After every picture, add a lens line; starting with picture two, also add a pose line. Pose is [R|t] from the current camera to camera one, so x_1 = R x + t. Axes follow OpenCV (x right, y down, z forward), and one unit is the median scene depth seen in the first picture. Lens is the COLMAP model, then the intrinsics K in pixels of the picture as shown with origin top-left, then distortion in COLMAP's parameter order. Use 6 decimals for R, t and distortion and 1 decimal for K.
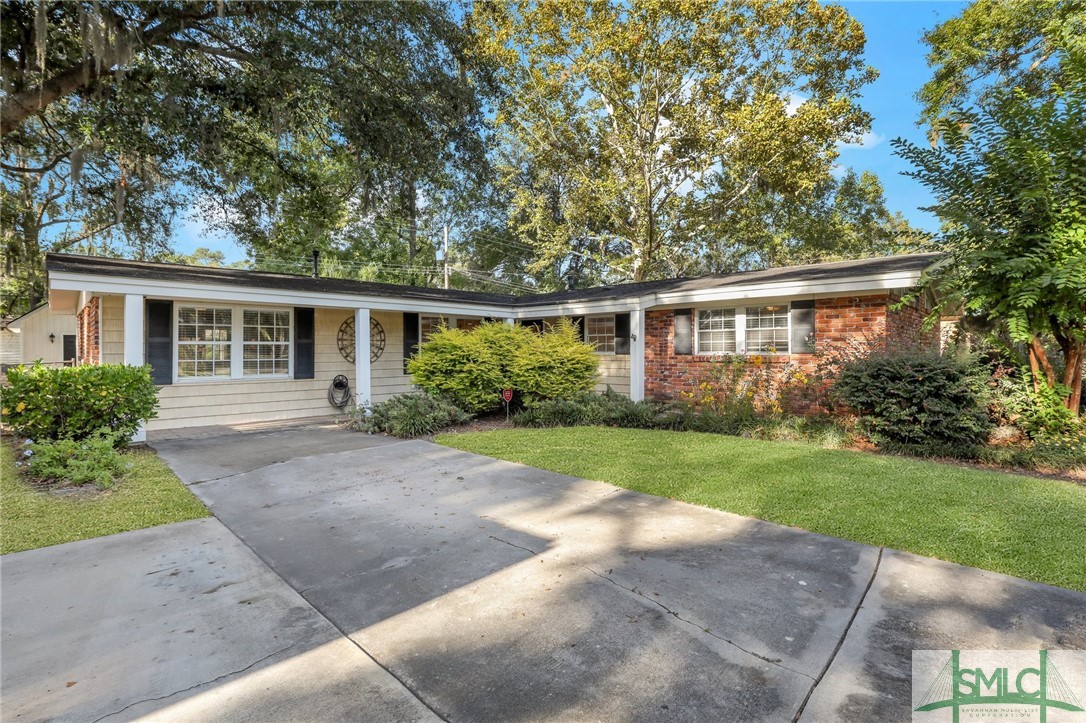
lens RADIAL K [[495.6, 0, 541.9], [0, 495.6, 356.9], [0, 0, 1]] dist [-0.006473, 0.000246]
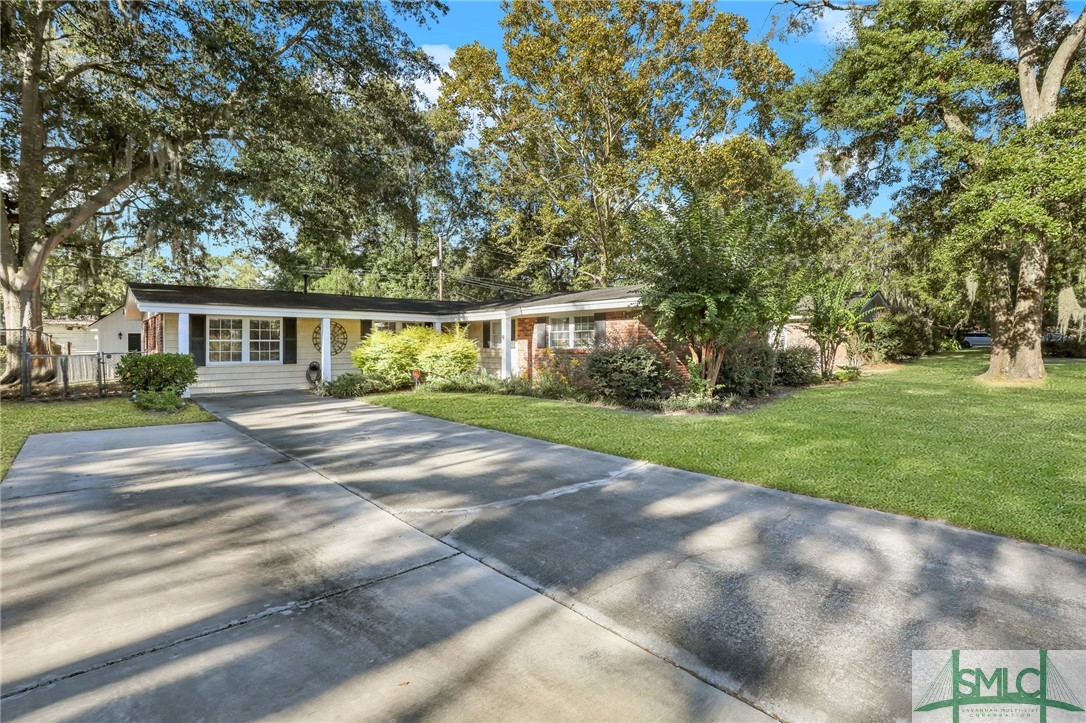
lens RADIAL K [[495.6, 0, 545.9], [0, 495.6, 360.0], [0, 0, 1]] dist [-0.006473, 0.000246]
pose [[0.998799, 0.002046, -0.048962, 0.393536], [-0.001284, 0.999878, 0.015574, 0.007036], [0.048988, -0.015492, 0.998679, -0.498676]]
